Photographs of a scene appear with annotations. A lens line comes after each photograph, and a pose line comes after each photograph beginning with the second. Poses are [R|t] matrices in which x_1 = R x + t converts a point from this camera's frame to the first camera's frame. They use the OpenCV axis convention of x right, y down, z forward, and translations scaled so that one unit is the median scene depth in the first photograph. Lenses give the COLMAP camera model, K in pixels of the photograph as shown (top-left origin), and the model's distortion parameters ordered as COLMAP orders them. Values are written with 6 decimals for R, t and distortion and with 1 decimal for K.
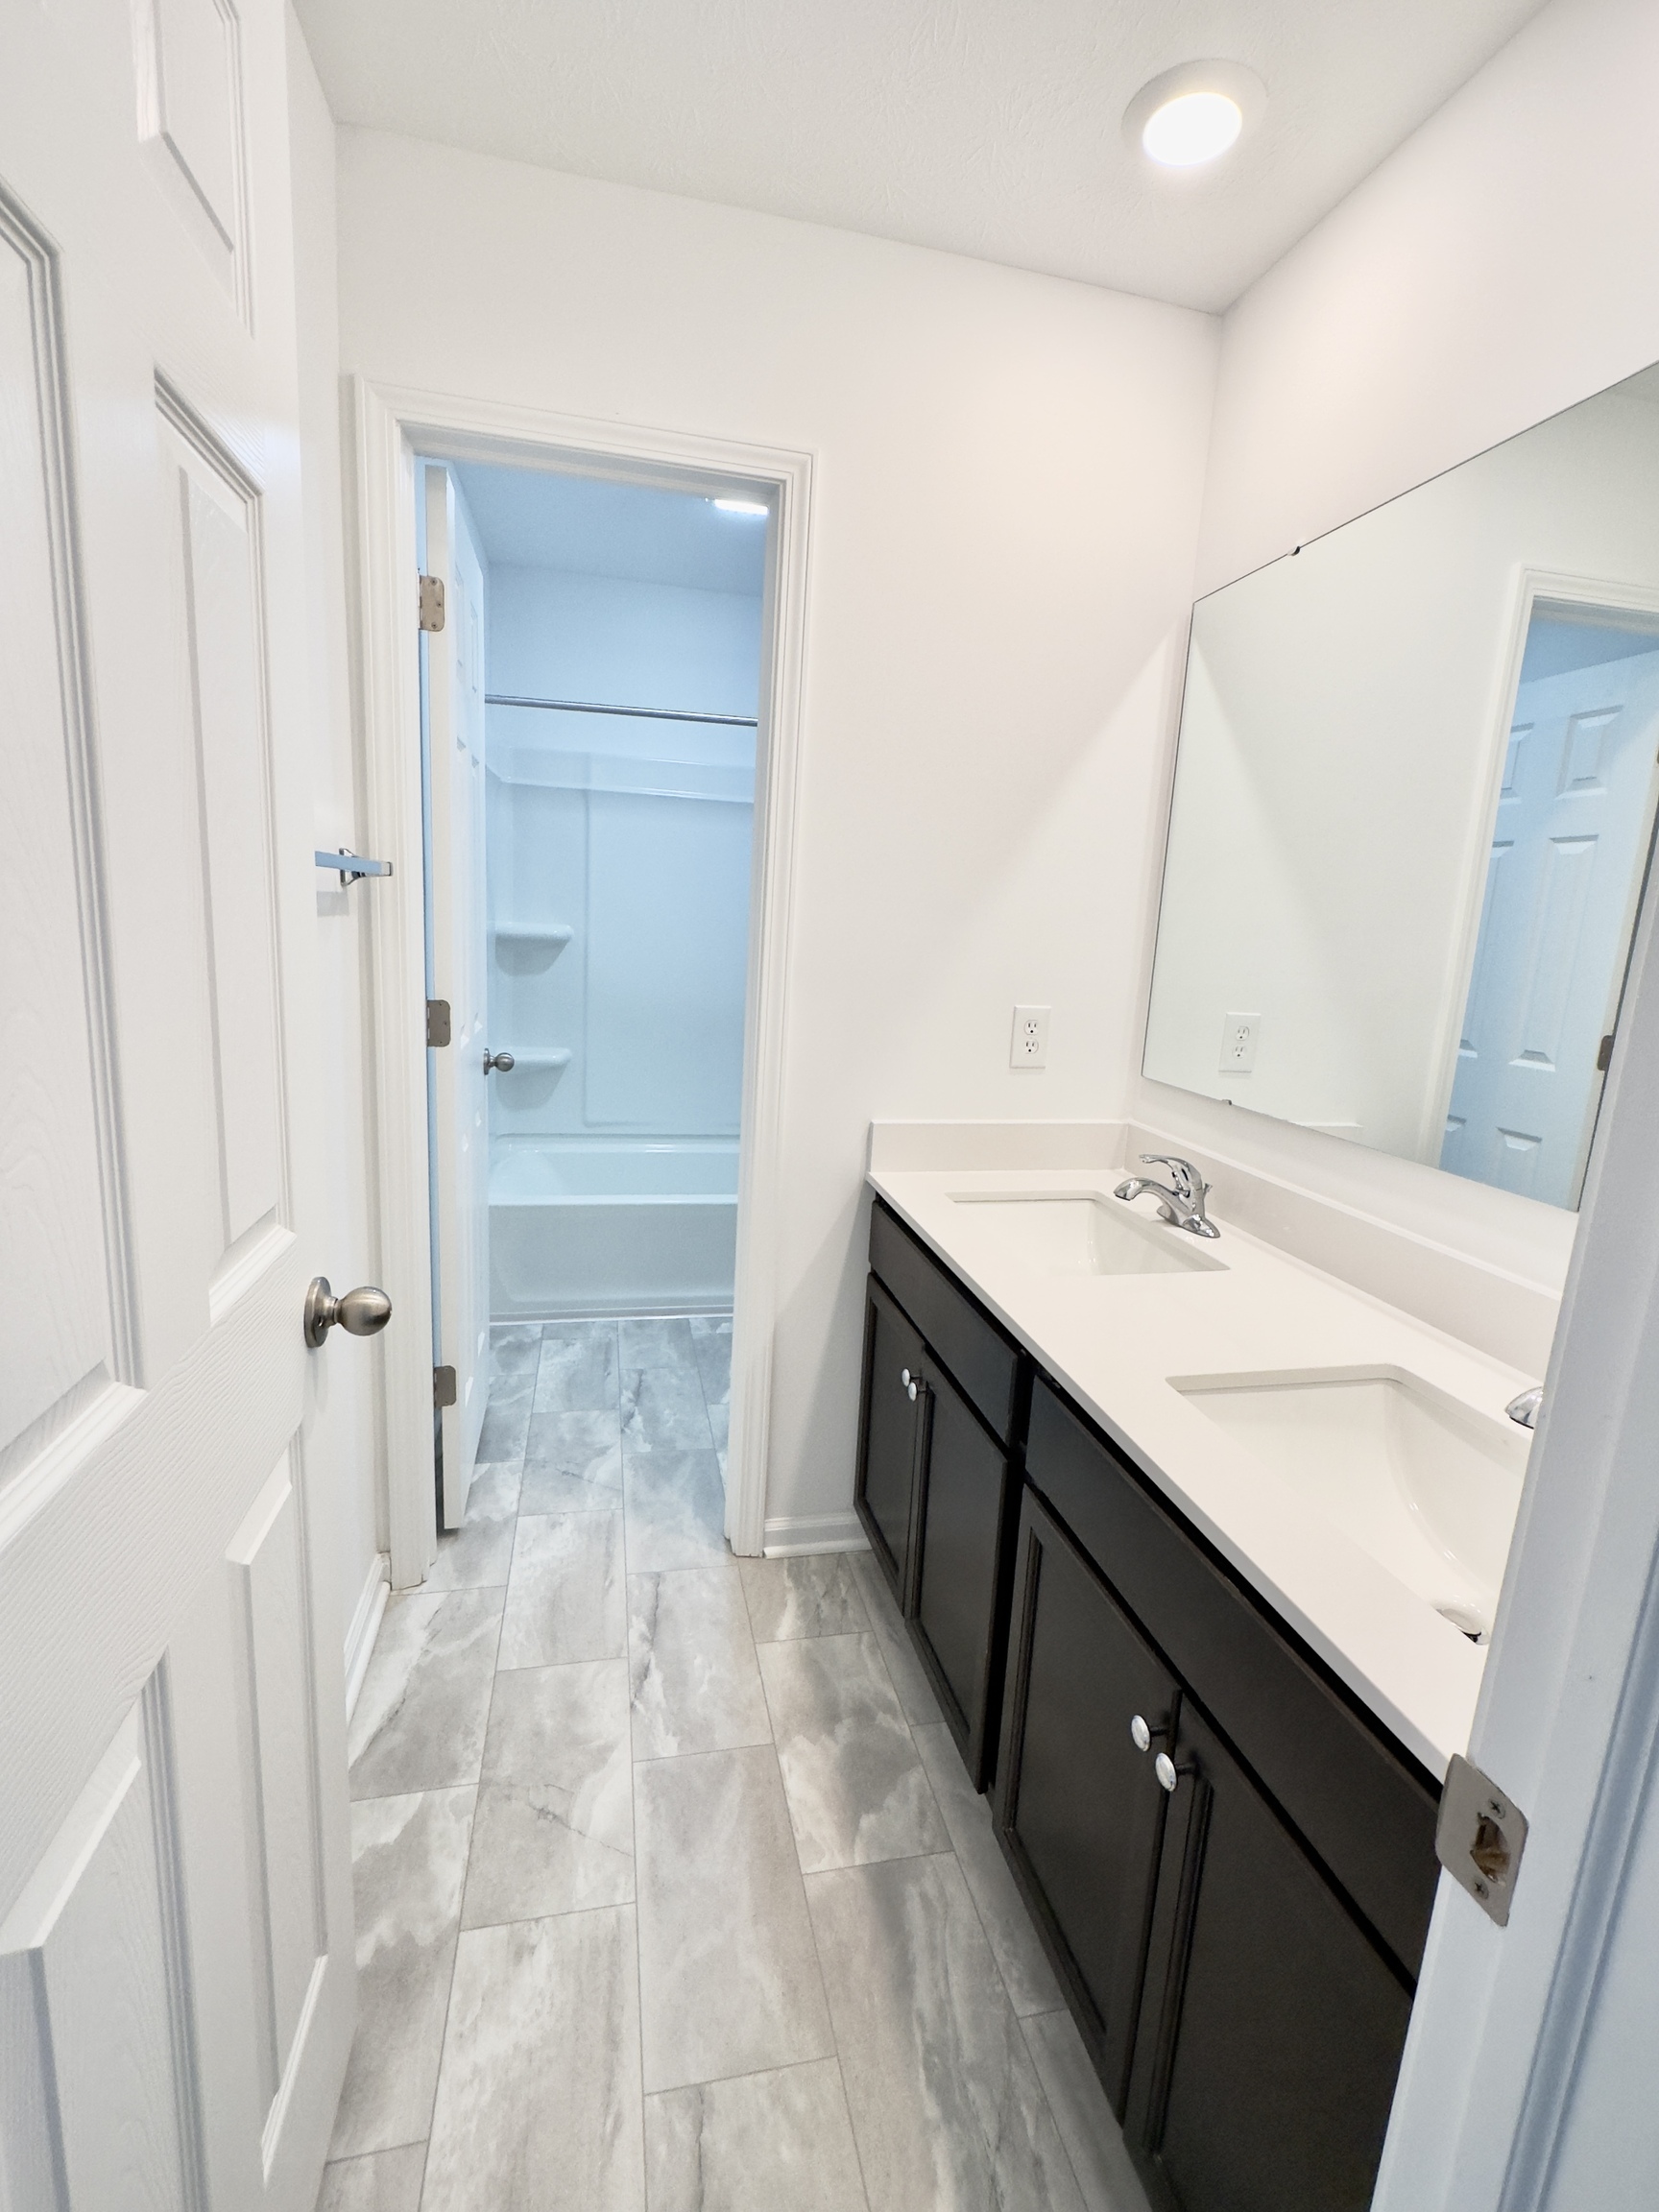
lens RADIAL K [[988.2, 0, 827.2], [0, 988.2, 1100.2], [0, 0, 1]] dist [-0.001073, 0.000590]
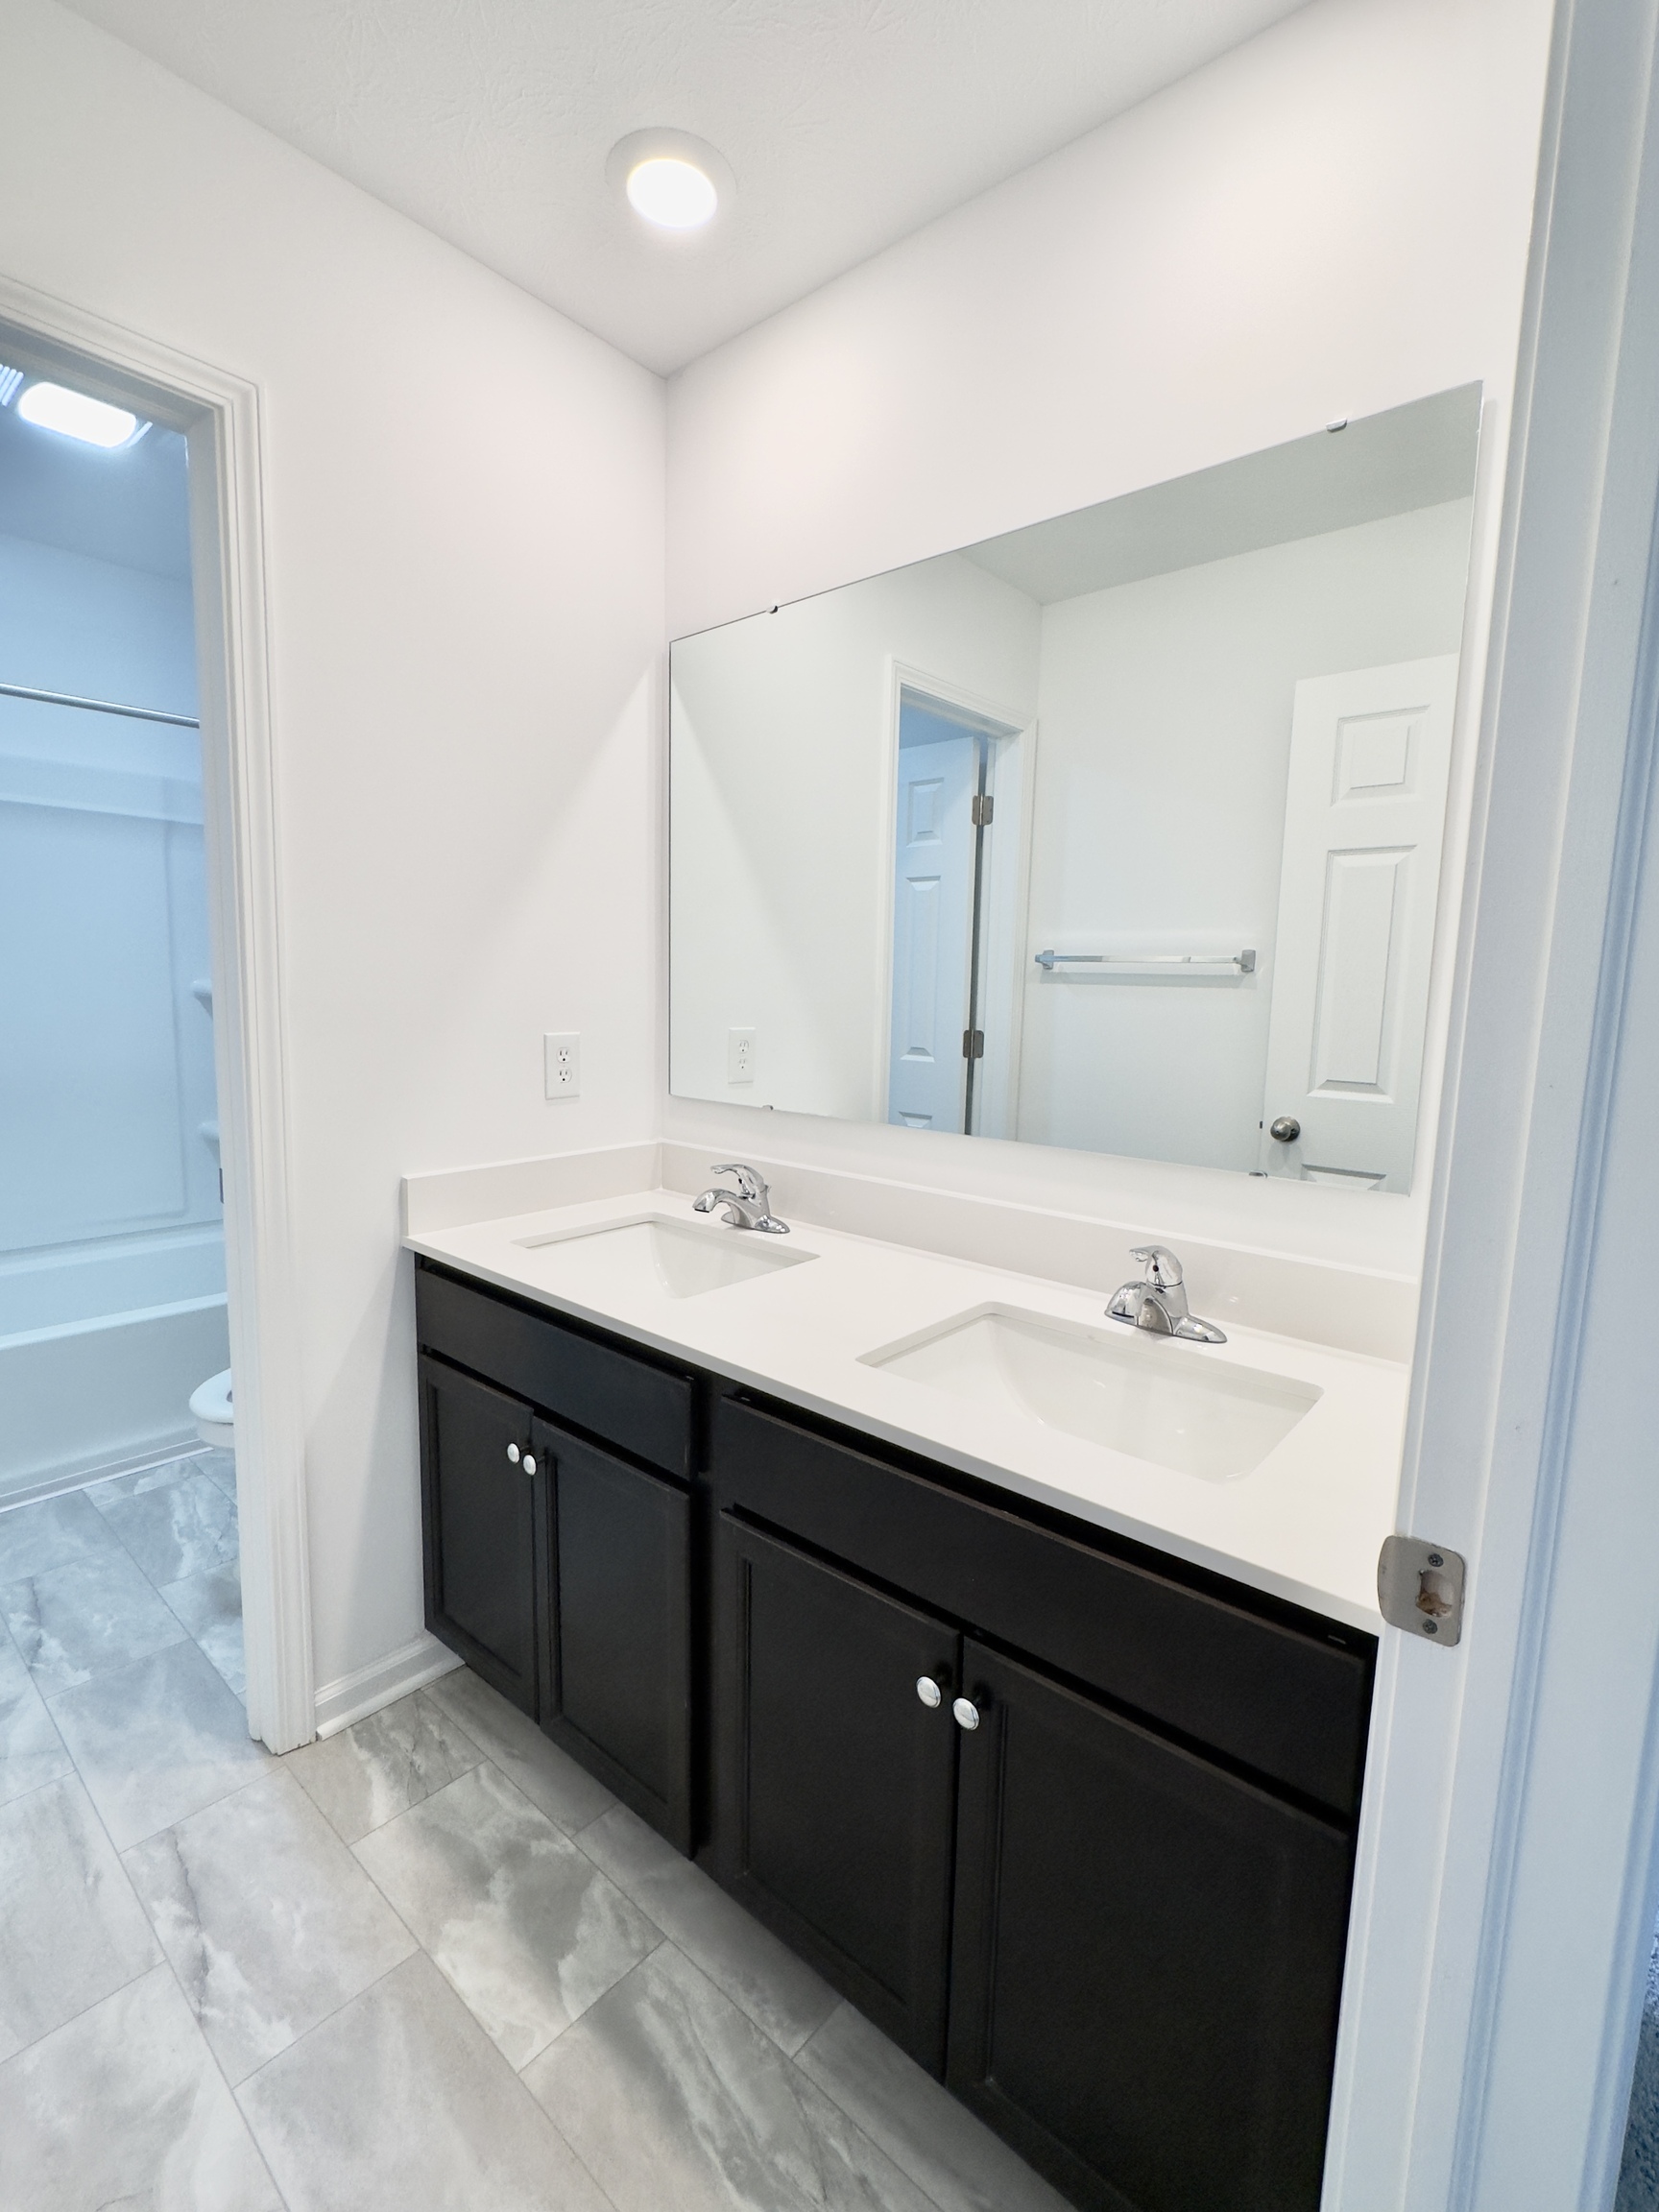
lens RADIAL K [[987.9, 0, 827.0], [0, 987.9, 1101.9], [0, 0, 1]] dist [0.000151, 0.000795]
pose [[0.803637, -0.104581, 0.585859, -0.179194], [0.126294, 0.991985, 0.003837, -0.000397], [-0.581565, 0.070907, 0.810404, 0.092323]]
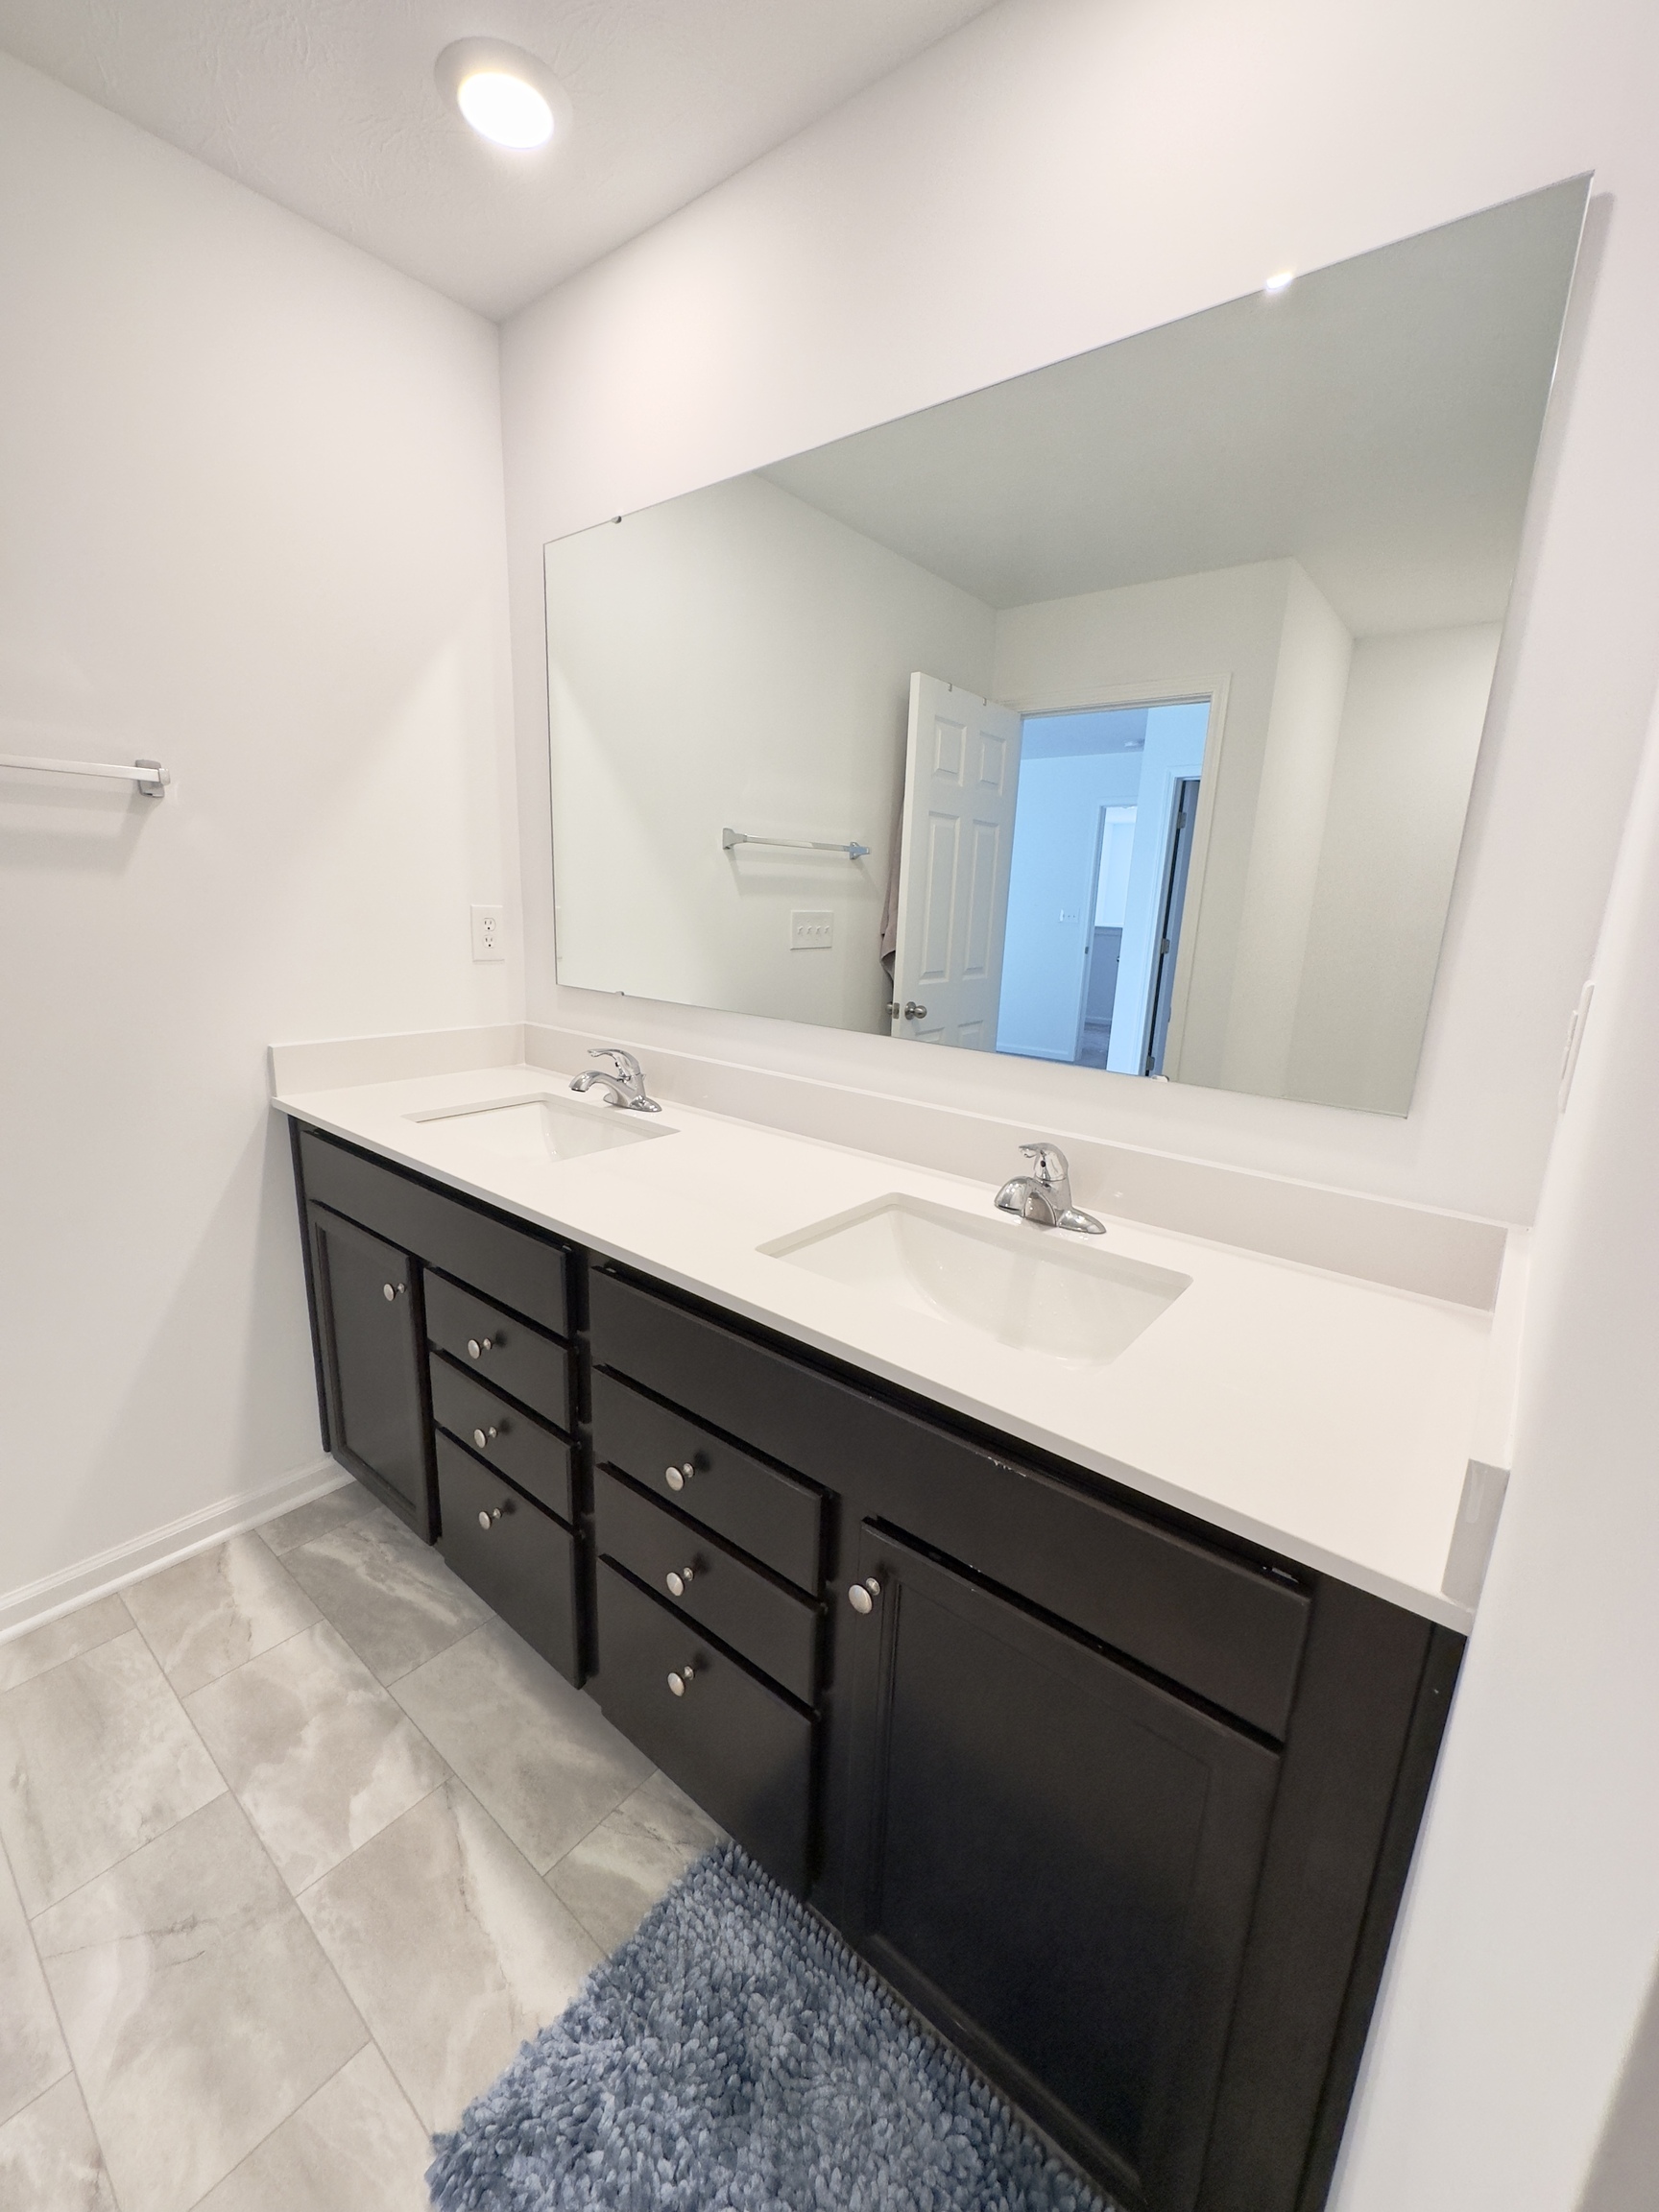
lens RADIAL K [[879.6, 0, 826.7], [0, 879.6, 1094.9], [0, 0, 1]] dist [-0.001820, 0.000235]
pose [[-0.775270, 0.057525, -0.629005, -0.239821], [-0.199532, 0.922545, 0.330300, -0.278126], [0.599286, 0.381579, -0.703743, 1.381964]]
